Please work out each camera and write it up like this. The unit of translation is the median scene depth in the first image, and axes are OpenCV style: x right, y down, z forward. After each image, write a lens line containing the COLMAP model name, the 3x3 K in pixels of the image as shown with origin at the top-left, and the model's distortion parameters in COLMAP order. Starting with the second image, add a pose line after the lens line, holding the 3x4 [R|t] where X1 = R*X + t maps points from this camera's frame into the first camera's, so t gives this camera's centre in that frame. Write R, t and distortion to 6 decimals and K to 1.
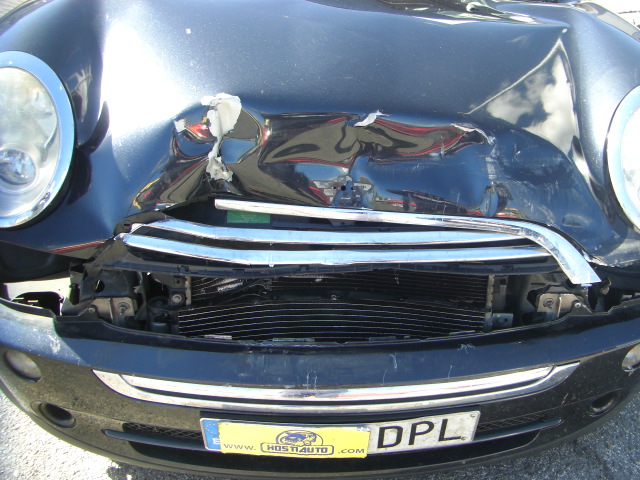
lens RADIAL K [[728.3, 0, 350.7], [0, 728.3, 236.0], [0, 0, 1]] dist [-0.149795, 0.000000]
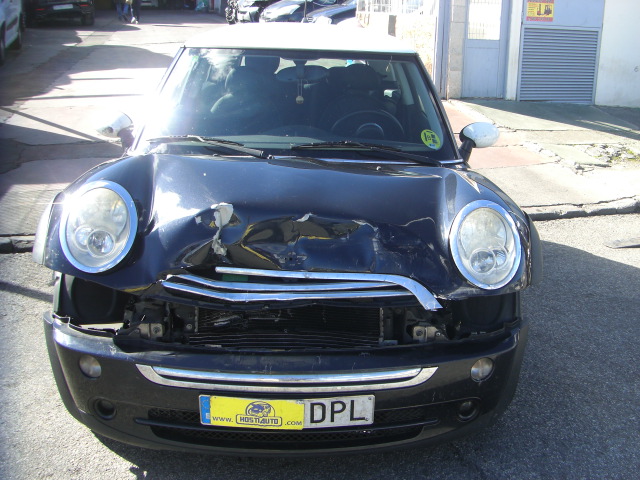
lens RADIAL K [[728.3, 0, 325.7], [0, 728.3, 237.6], [0, 0, 1]] dist [-0.149795, 0.000000]
pose [[0.999342, -0.002892, -0.036159, 0.129994], [-0.008553, 0.949920, -0.312375, 0.408052], [0.035252, 0.312479, 0.949270, -0.617575]]
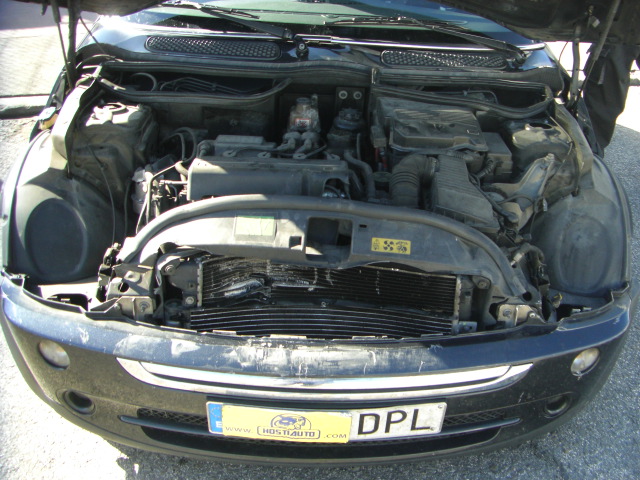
lens RADIAL K [[728.3, 0, 342.5], [0, 728.3, 237.9], [0, 0, 1]] dist [-0.149795, 0.000000]
pose [[0.999668, 0.025733, 0.000965, 0.003439], [-0.025608, 0.997370, -0.067796, 0.059321], [-0.002707, 0.067749, 0.997699, -0.182641]]
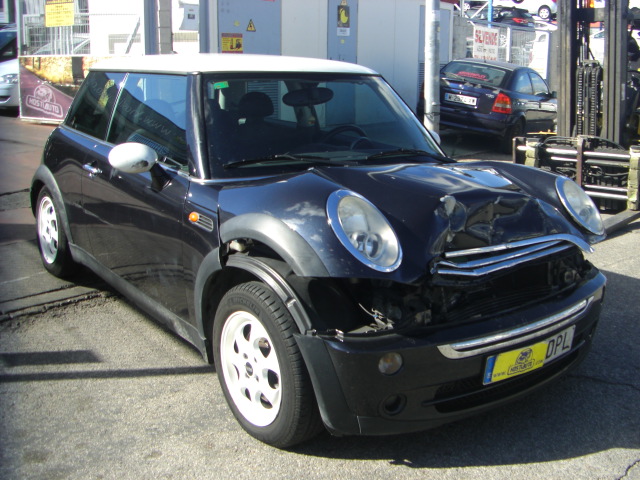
lens RADIAL K [[728.3, 0, 323.2], [0, 728.3, 242.6], [0, 0, 1]] dist [-0.149795, 0.000000]
pose [[0.837507, -0.161248, 0.522092, -1.456929], [0.336116, 0.905348, -0.259559, 0.315597], [-0.430822, 0.392866, 0.812434, -0.449374]]
